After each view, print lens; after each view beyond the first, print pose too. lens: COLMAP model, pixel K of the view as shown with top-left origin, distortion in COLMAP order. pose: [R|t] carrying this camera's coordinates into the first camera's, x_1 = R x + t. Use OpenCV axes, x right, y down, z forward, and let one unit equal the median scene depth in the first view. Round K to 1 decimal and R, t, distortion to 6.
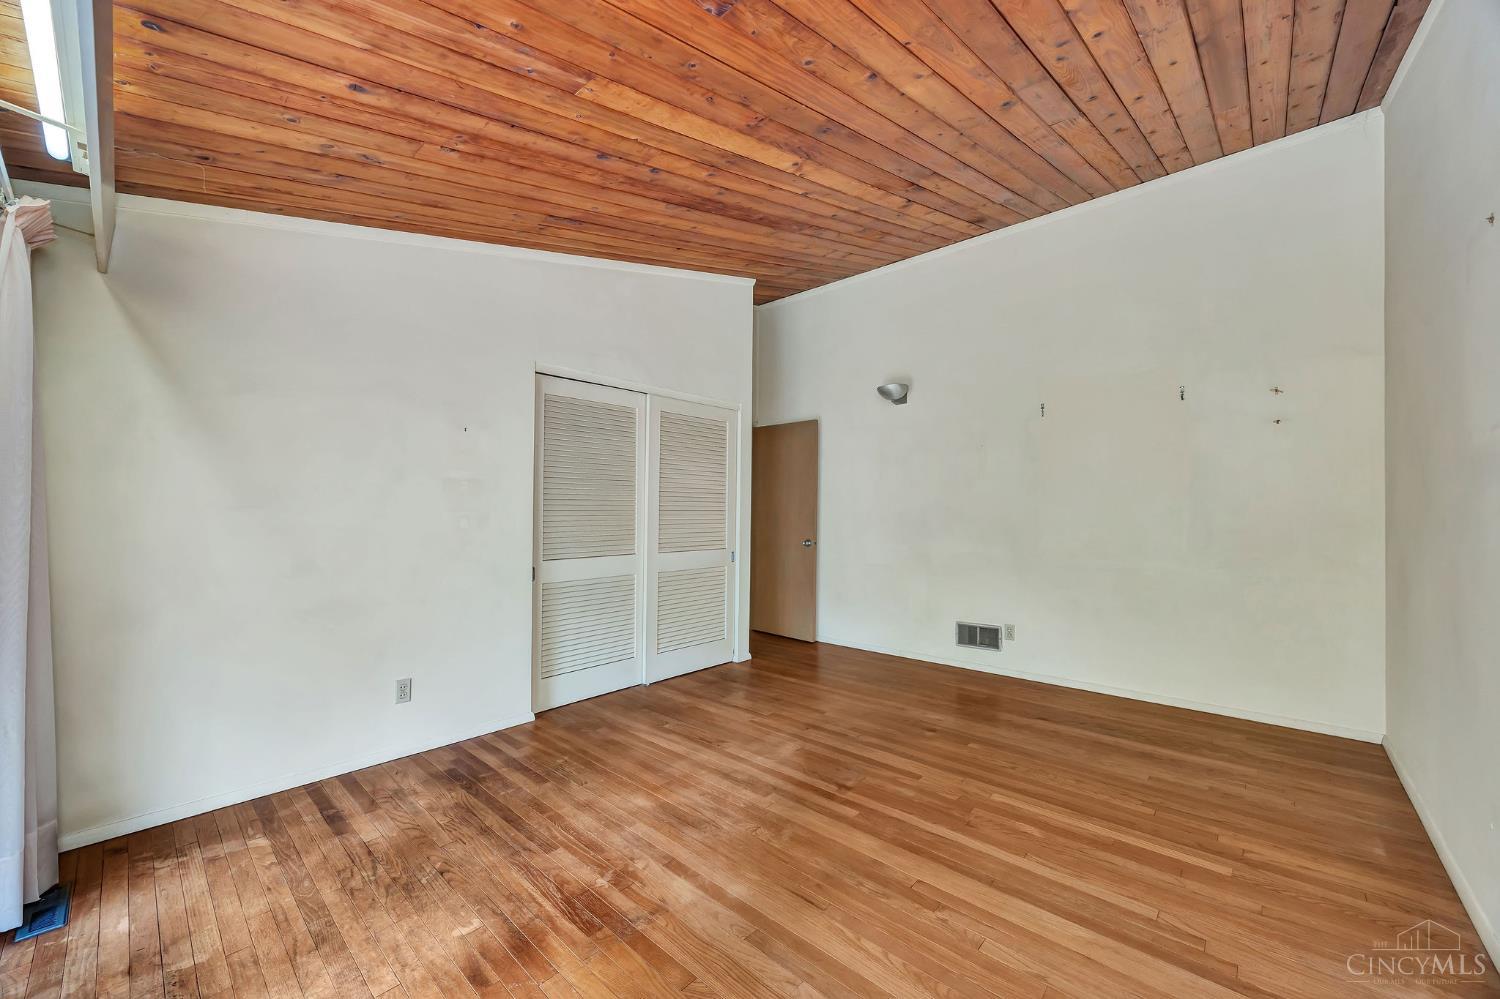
lens RADIAL K [[574.5, 0, 752.5], [0, 574.5, 503.9], [0, 0, 1]] dist [0.000378, 0.000014]
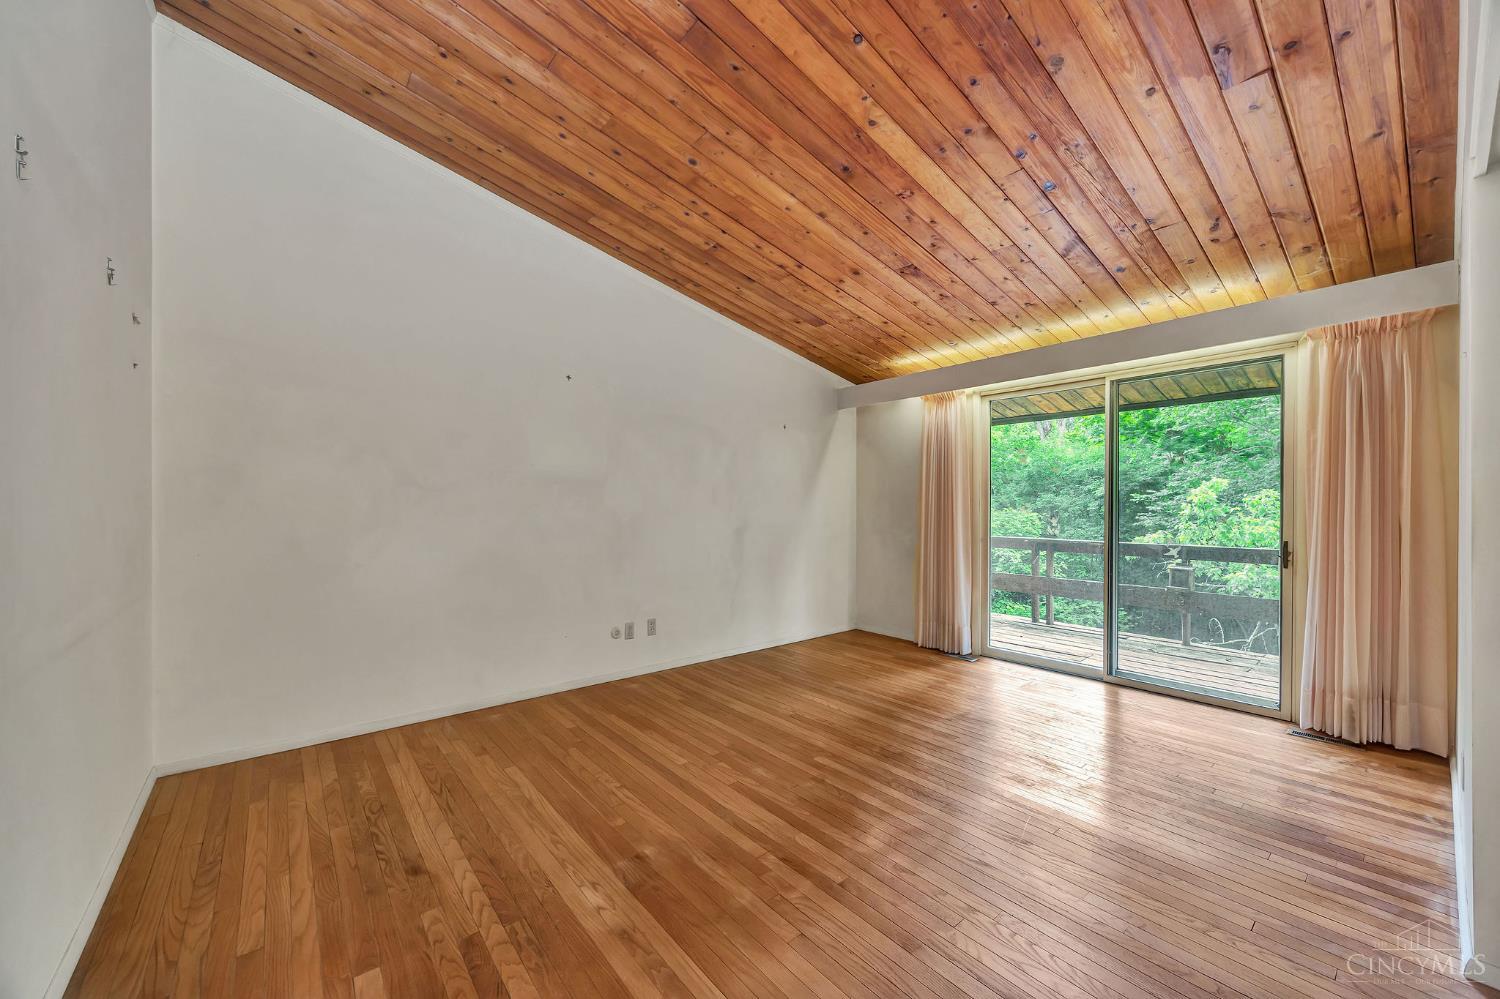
lens RADIAL K [[574.5, 0, 745.4], [0, 574.5, 515.6], [0, 0, 1]] dist [0.000378, 0.000014]
pose [[-0.988089, -0.005064, 0.153802, 0.137615], [-0.003661, 0.999949, 0.009404, 0.026732], [-0.153842, 0.008729, -0.988057, 2.065527]]
